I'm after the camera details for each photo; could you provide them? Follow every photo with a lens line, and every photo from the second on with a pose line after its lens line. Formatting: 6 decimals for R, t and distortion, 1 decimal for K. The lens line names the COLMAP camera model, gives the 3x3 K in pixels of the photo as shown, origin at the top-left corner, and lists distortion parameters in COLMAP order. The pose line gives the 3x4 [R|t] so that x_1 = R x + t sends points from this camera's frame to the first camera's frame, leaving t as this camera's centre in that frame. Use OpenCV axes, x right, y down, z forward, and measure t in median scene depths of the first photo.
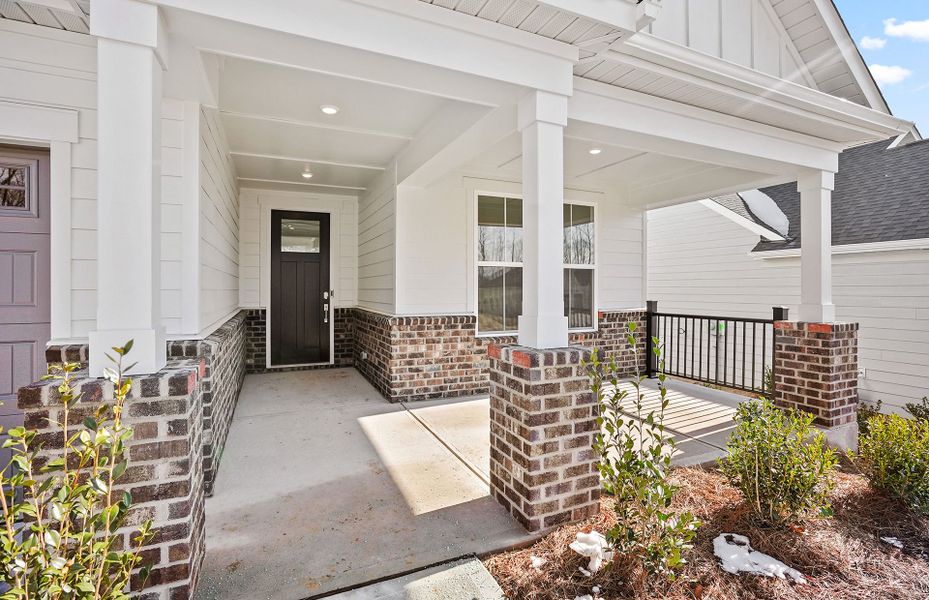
lens RADIAL K [[431.8, 0, 459.0], [0, 431.8, 294.8], [0, 0, 1]] dist [-0.003690, -0.000237]
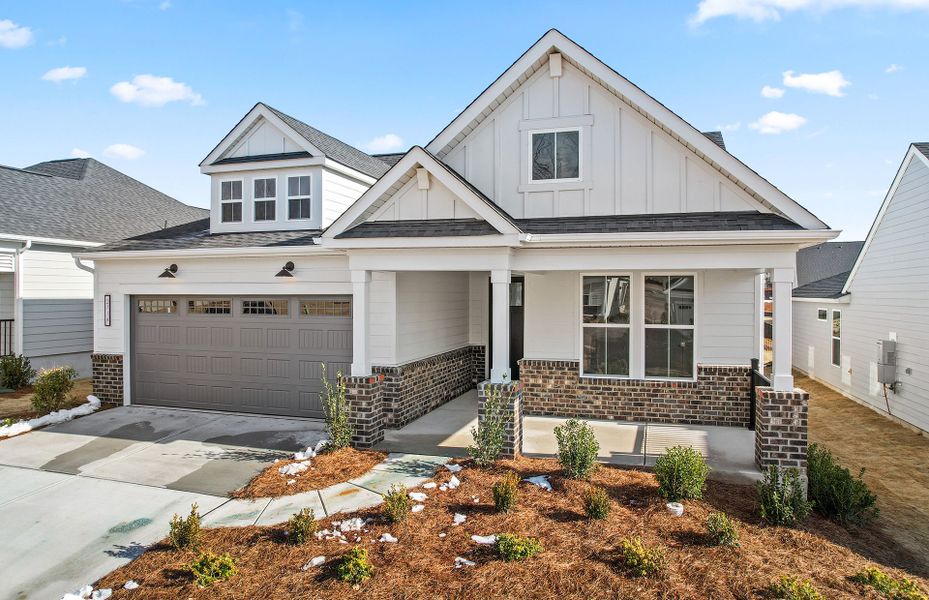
lens RADIAL K [[571.3, 0, 467.4], [0, 571.3, 299.7], [0, 0, 1]] dist [-0.004084, -0.000141]
pose [[0.754628, 0.003422, -0.656144, 1.009201], [-0.008600, 0.999952, -0.004676, -0.147053], [0.656096, 0.009171, 0.754622, -0.668180]]
